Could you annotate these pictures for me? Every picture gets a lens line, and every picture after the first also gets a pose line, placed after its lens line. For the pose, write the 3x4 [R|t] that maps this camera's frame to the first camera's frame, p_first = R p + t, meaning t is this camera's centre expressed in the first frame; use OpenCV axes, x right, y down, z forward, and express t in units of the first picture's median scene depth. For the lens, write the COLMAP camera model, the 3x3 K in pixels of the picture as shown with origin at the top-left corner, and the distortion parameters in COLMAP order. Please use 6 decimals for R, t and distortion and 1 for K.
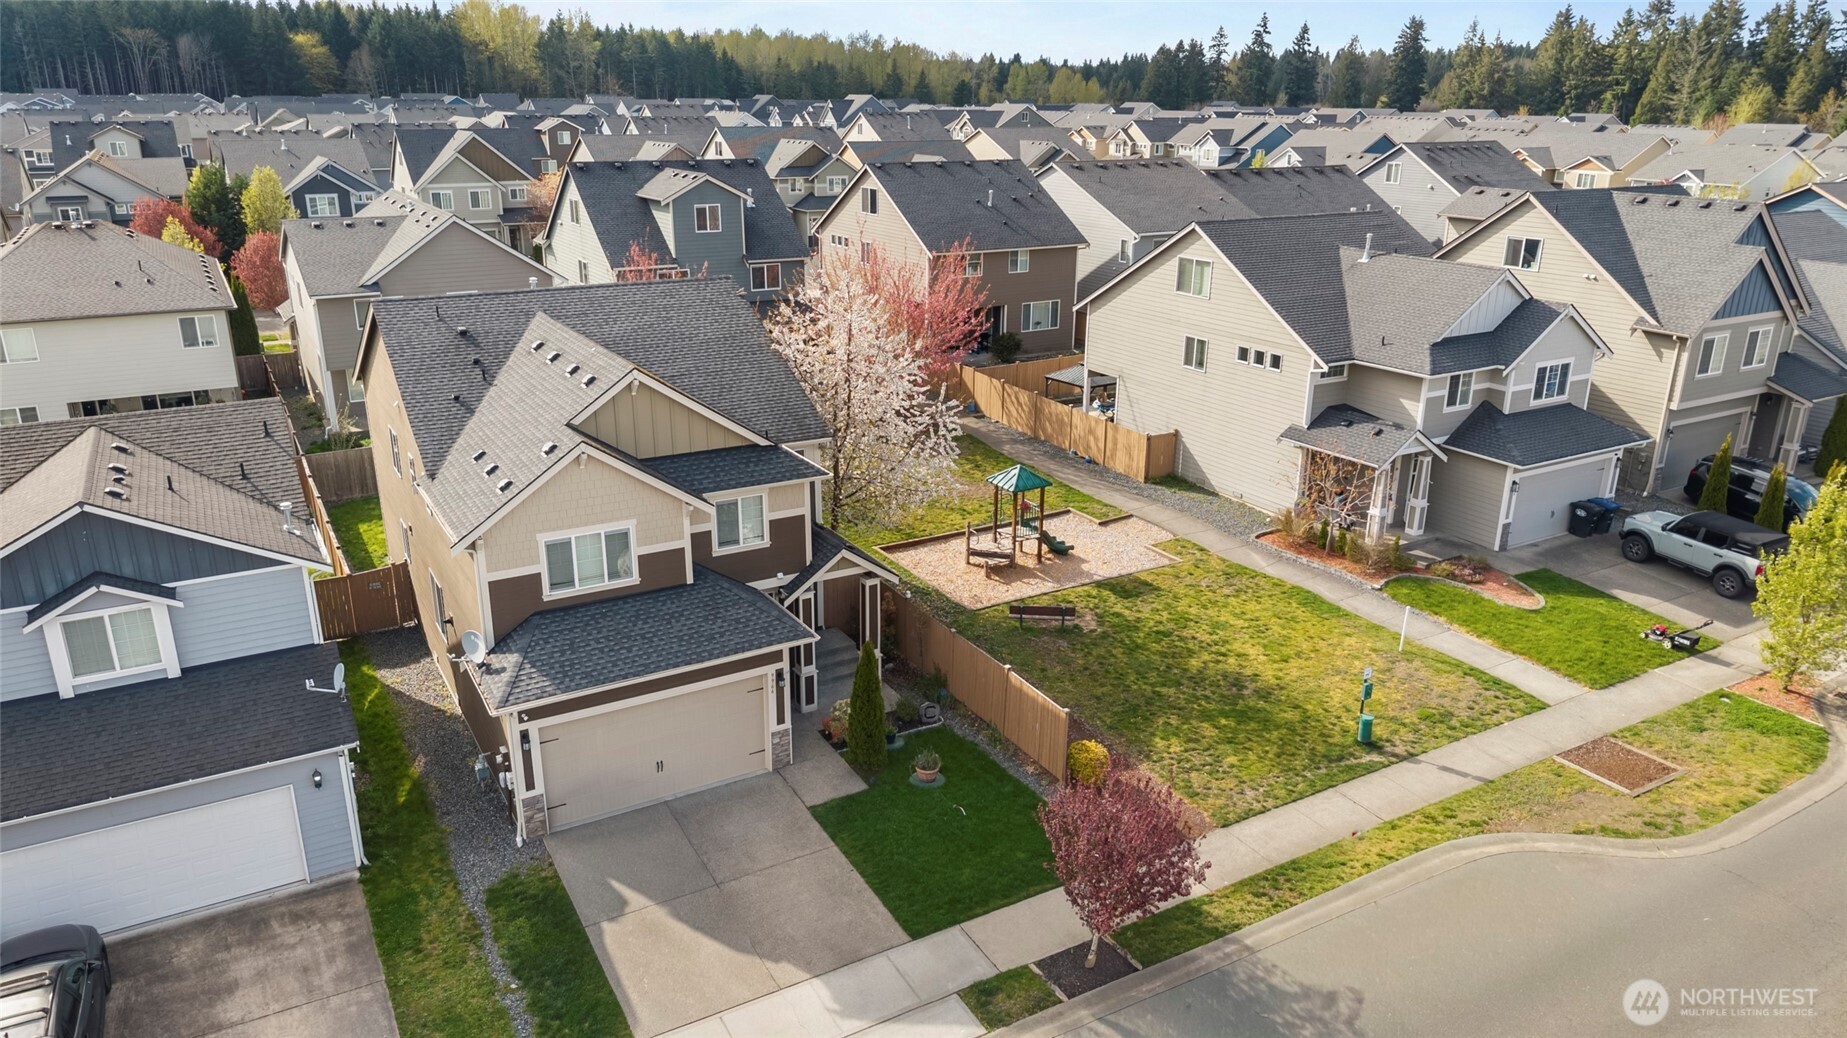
lens RADIAL K [[1261.2, 0, 923.5], [0, 1261.2, 519.0], [0, 0, 1]] dist [0.008392, -0.040745]
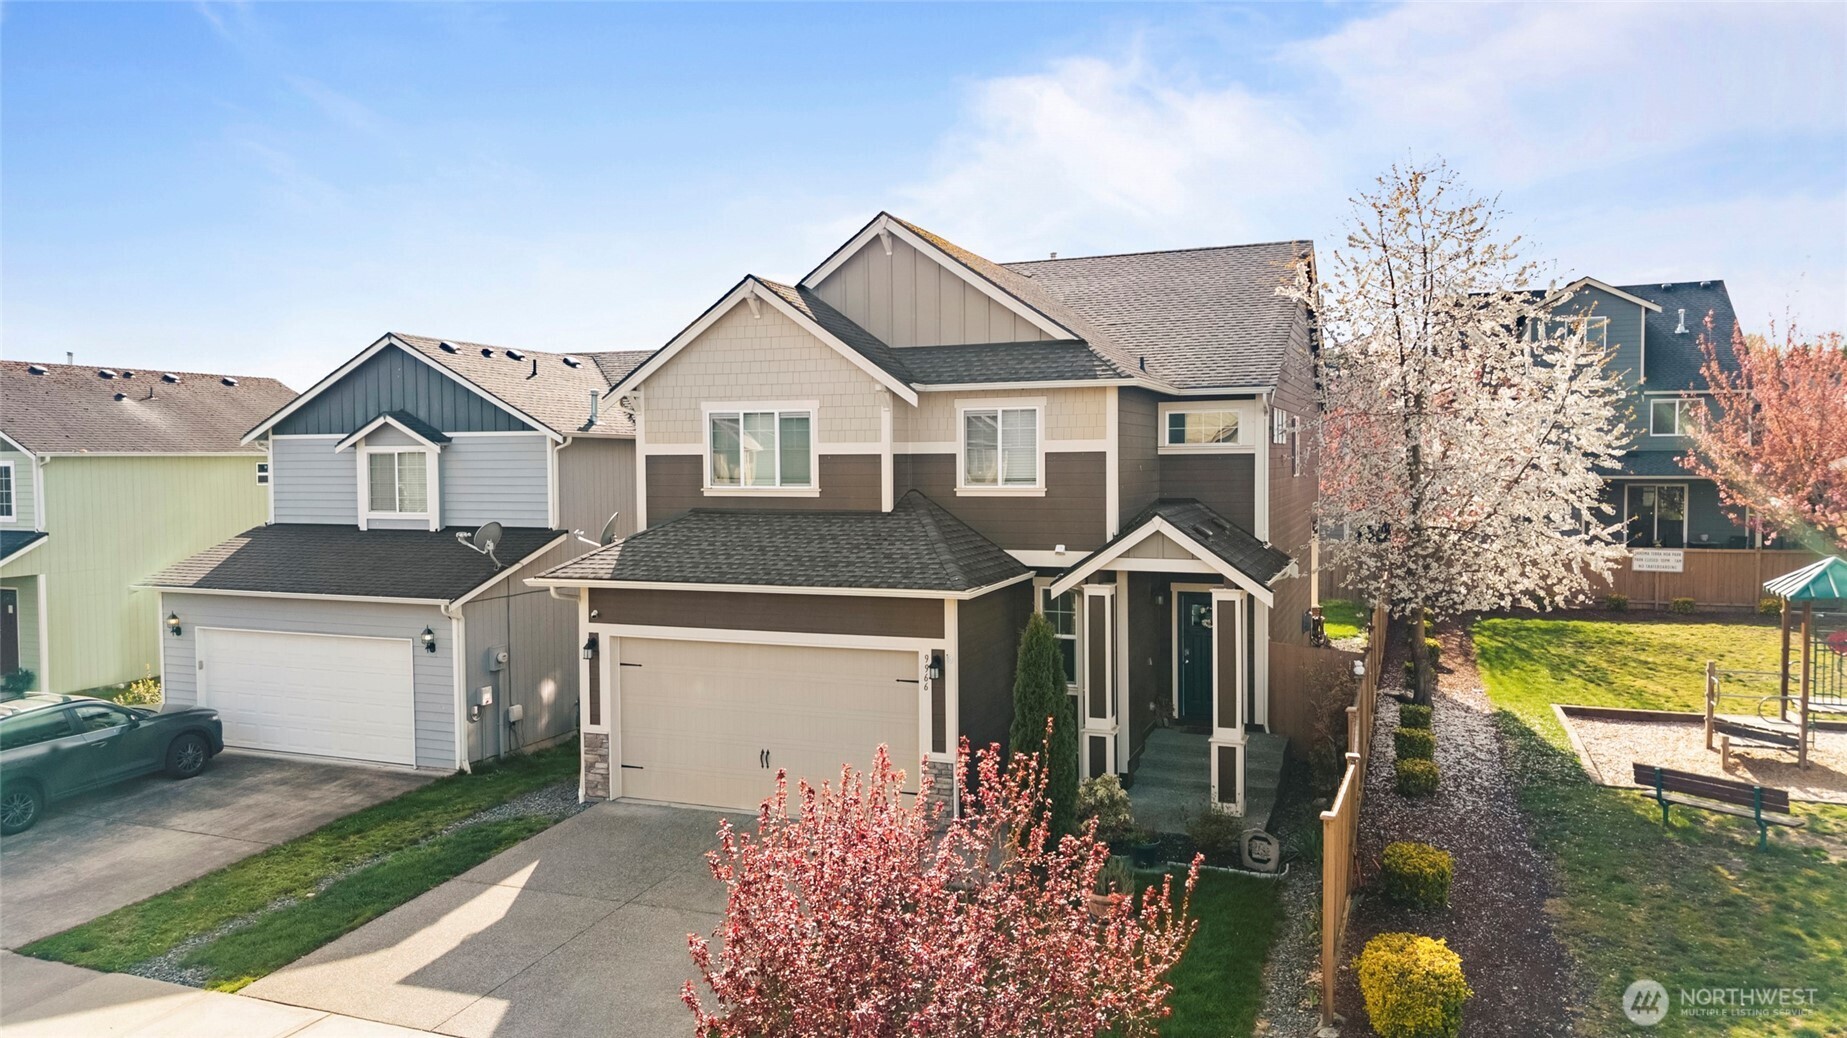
lens RADIAL K [[1261.2, 0, 923.5], [0, 1261.2, 519.0], [0, 0, 1]] dist [0.008392, -0.040745]
pose [[0.626651, 0.038321, -0.778357, 0.364772], [-0.243302, 0.958485, -0.148693, 0.155788], [0.740346, 0.282555, 0.609959, 0.629184]]
